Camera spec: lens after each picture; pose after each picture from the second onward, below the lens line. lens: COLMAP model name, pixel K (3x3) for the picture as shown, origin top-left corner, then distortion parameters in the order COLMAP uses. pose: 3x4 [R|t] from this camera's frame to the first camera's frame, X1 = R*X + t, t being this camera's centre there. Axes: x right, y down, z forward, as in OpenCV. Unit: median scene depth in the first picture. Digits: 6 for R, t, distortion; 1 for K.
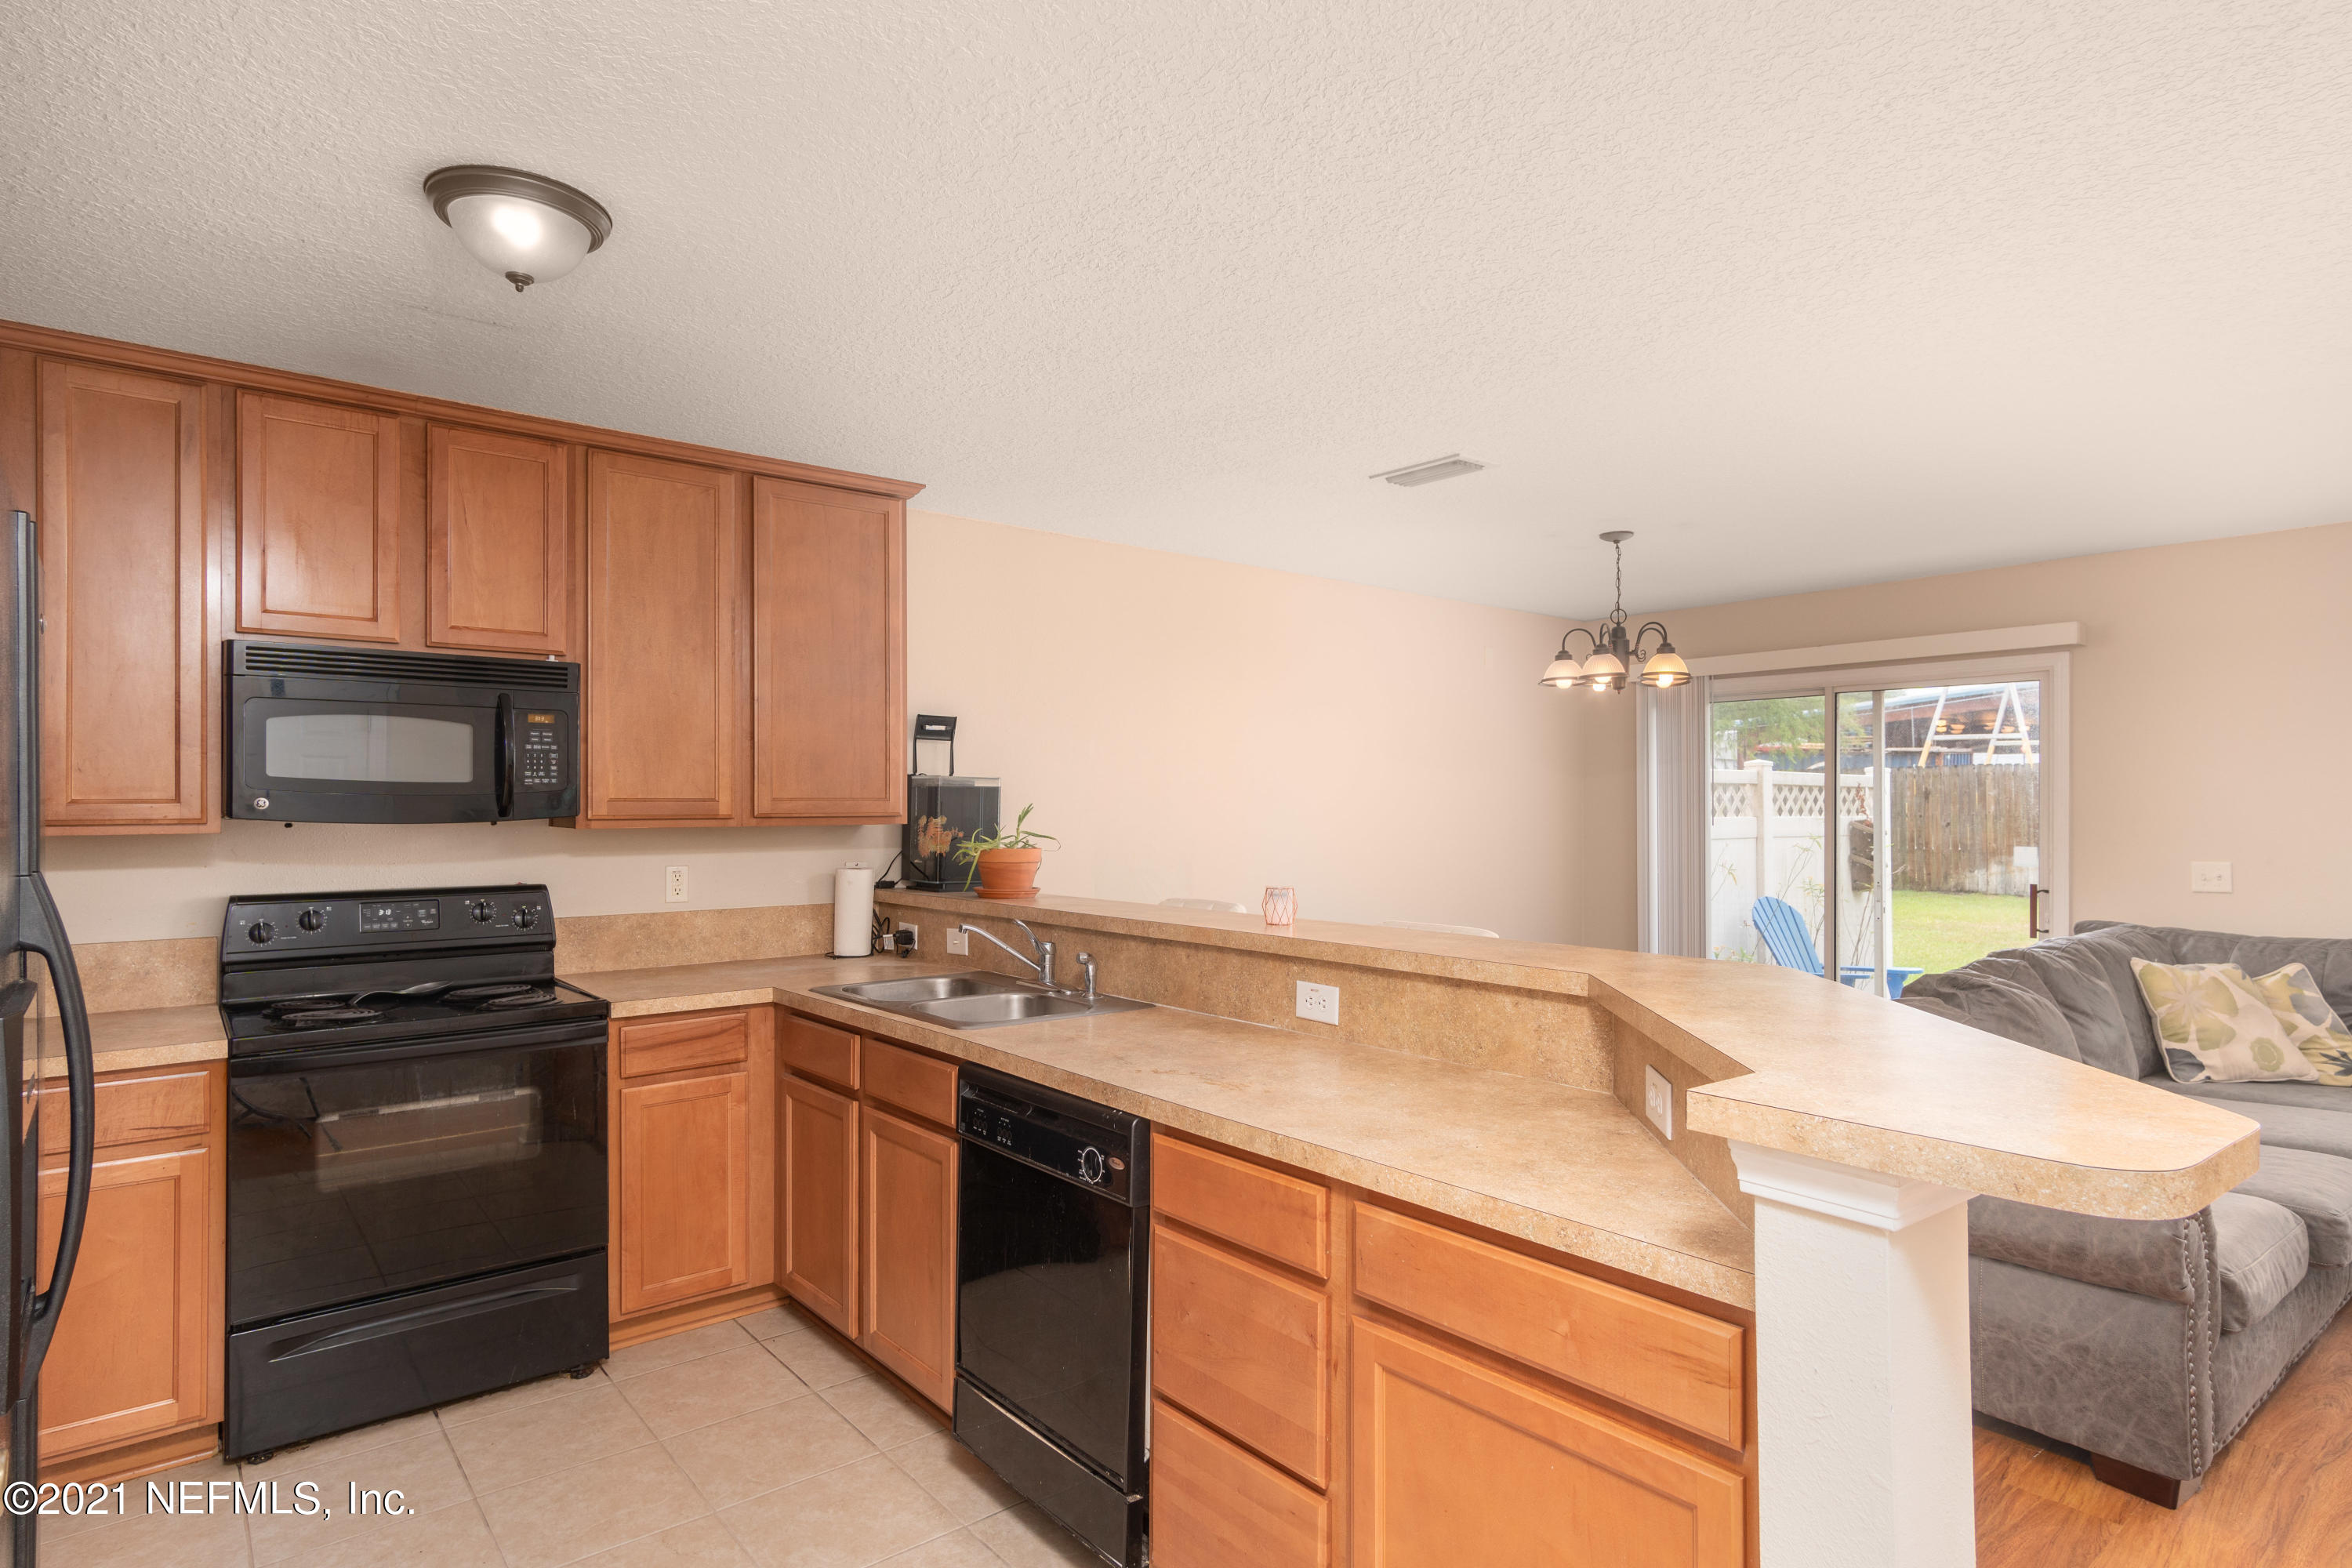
lens RADIAL K [[1275.0, 0, 1161.2], [0, 1275.0, 790.8], [0, 0, 1]] dist [0.017989, -0.001370]
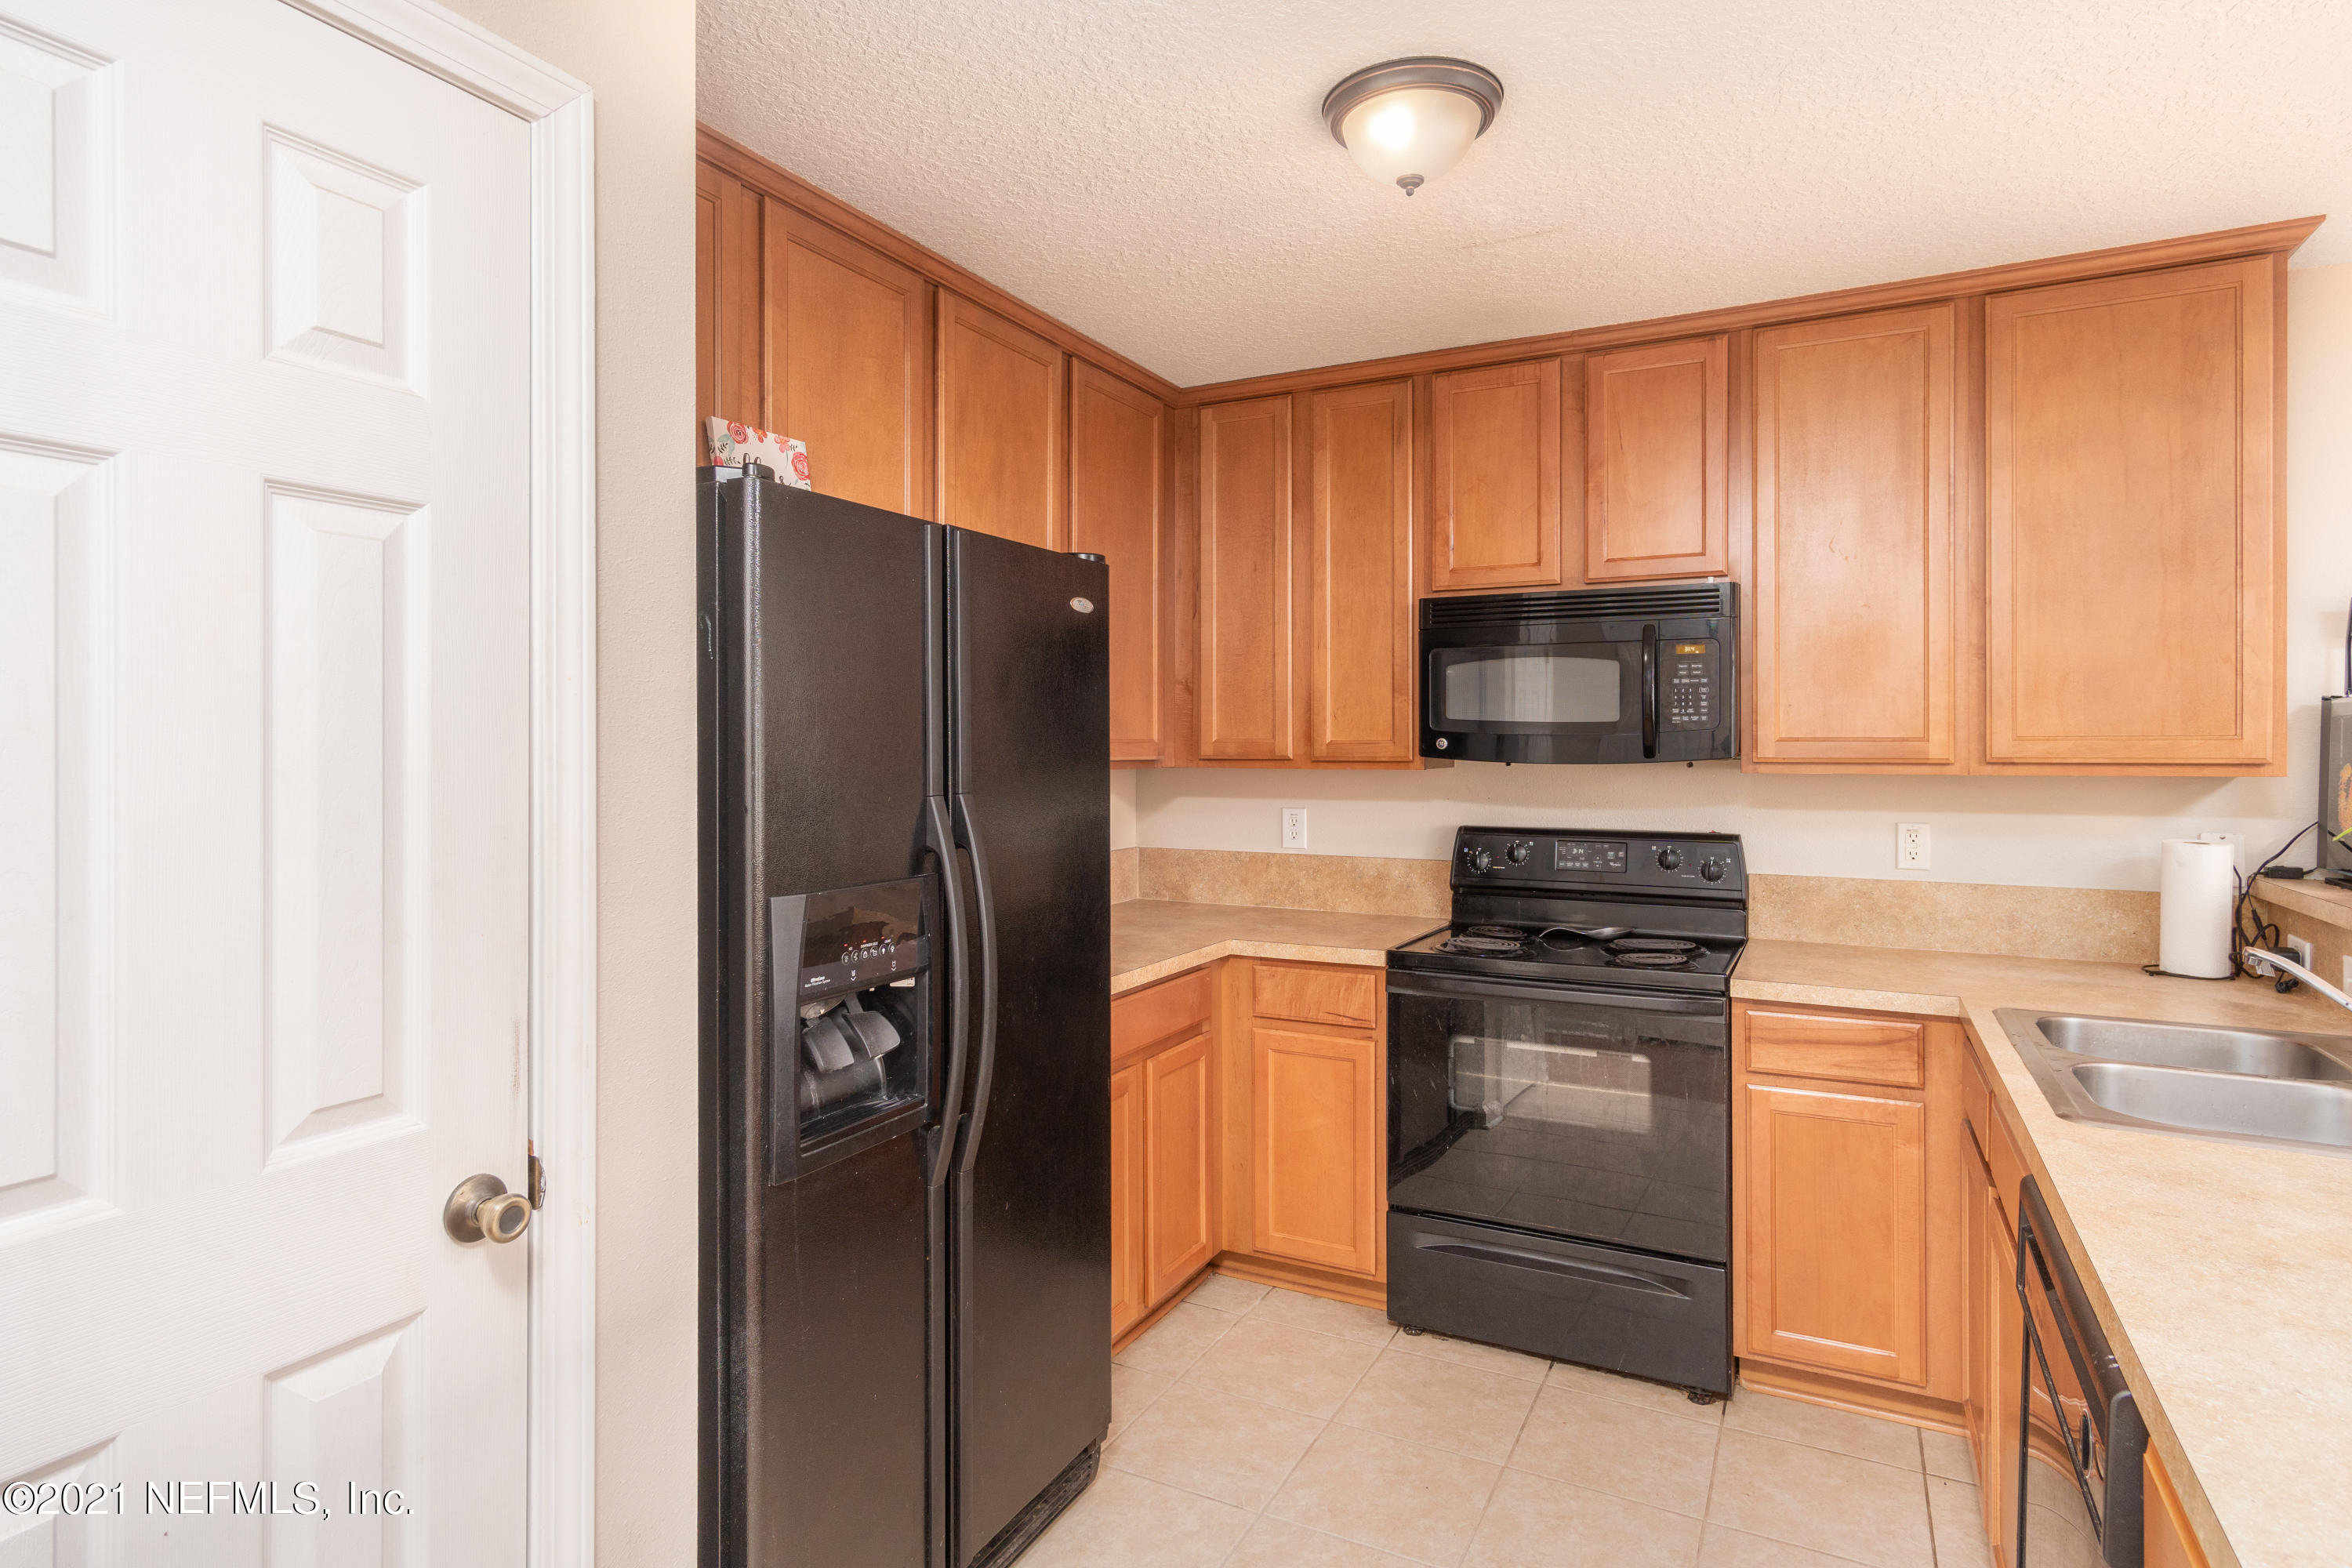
lens RADIAL K [[1275.0, 0, 1185.9], [0, 1275.0, 745.9], [0, 0, 1]] dist [0.017989, -0.001370]
pose [[0.400854, 0.000660, -0.916142, 0.185890], [0.008094, 0.999958, 0.004262, 0.004566], [0.916106, -0.009123, 0.400832, 0.302979]]
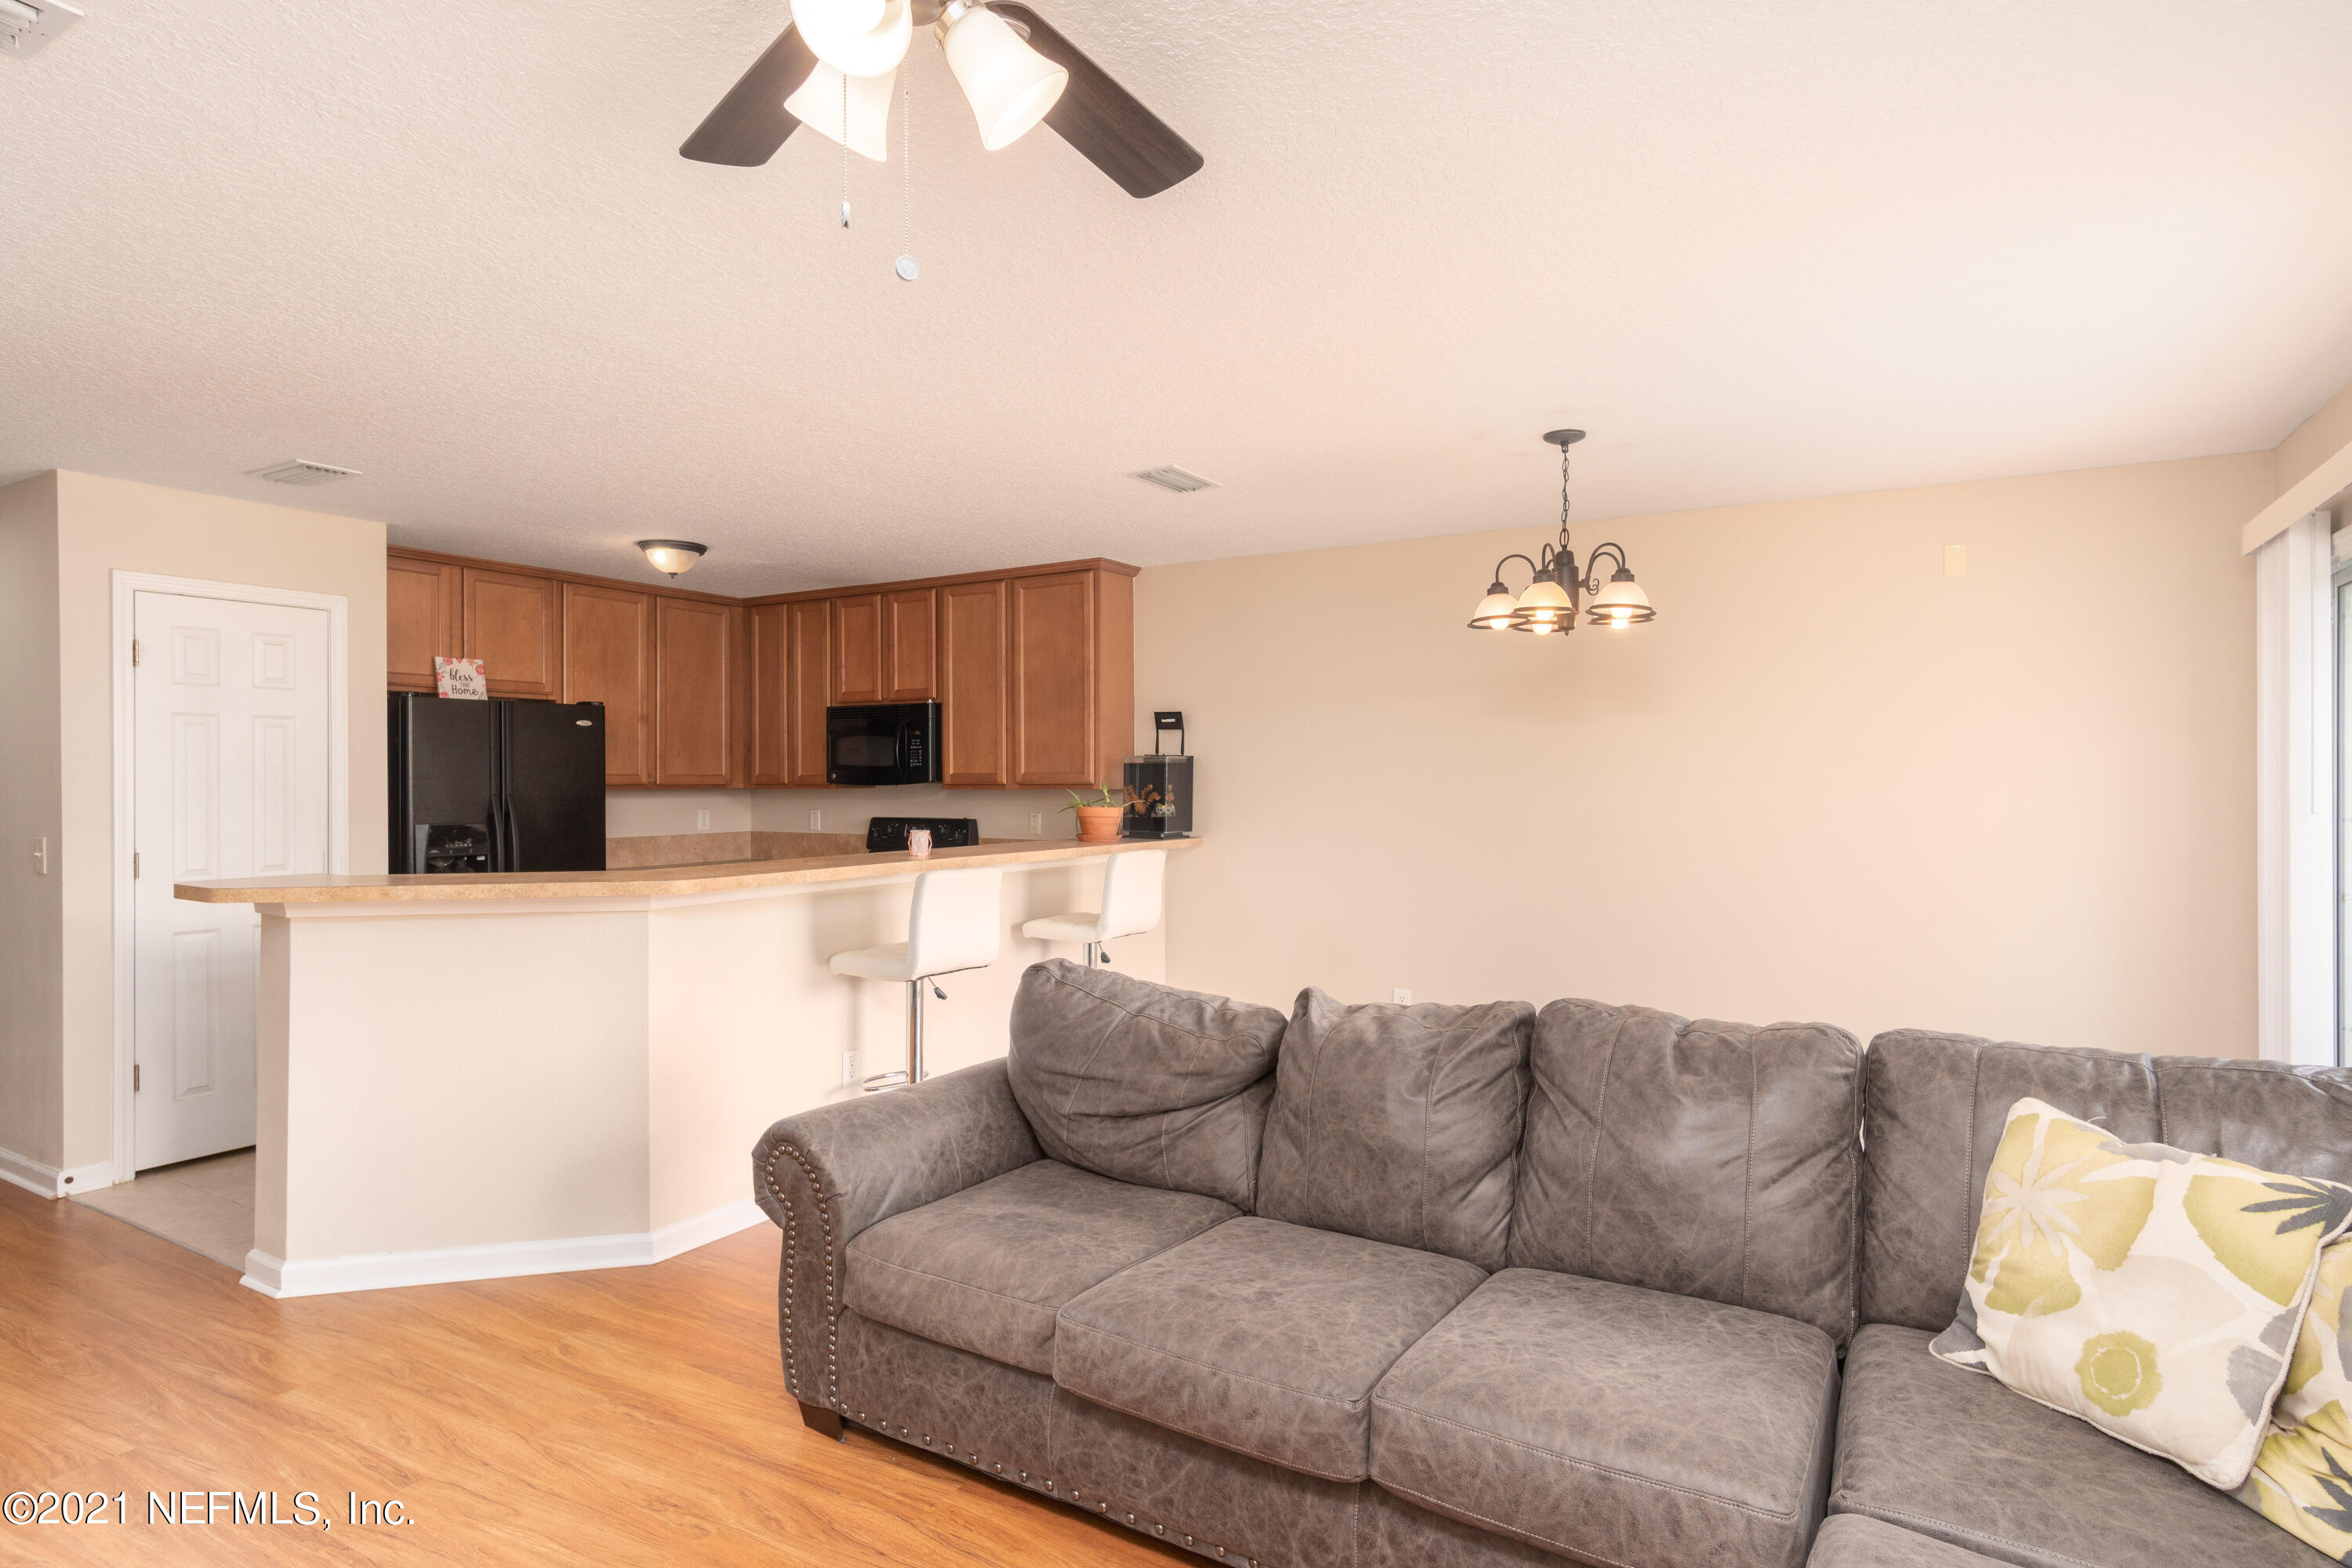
lens RADIAL K [[1275.0, 0, 1164.2], [0, 1275.0, 770.7], [0, 0, 1]] dist [0.017989, -0.001370]
pose [[0.322530, -0.003477, -0.946553, 1.397797], [0.009950, 0.999950, -0.000282, 0.005964], [0.946507, -0.009327, 0.322549, 0.691752]]
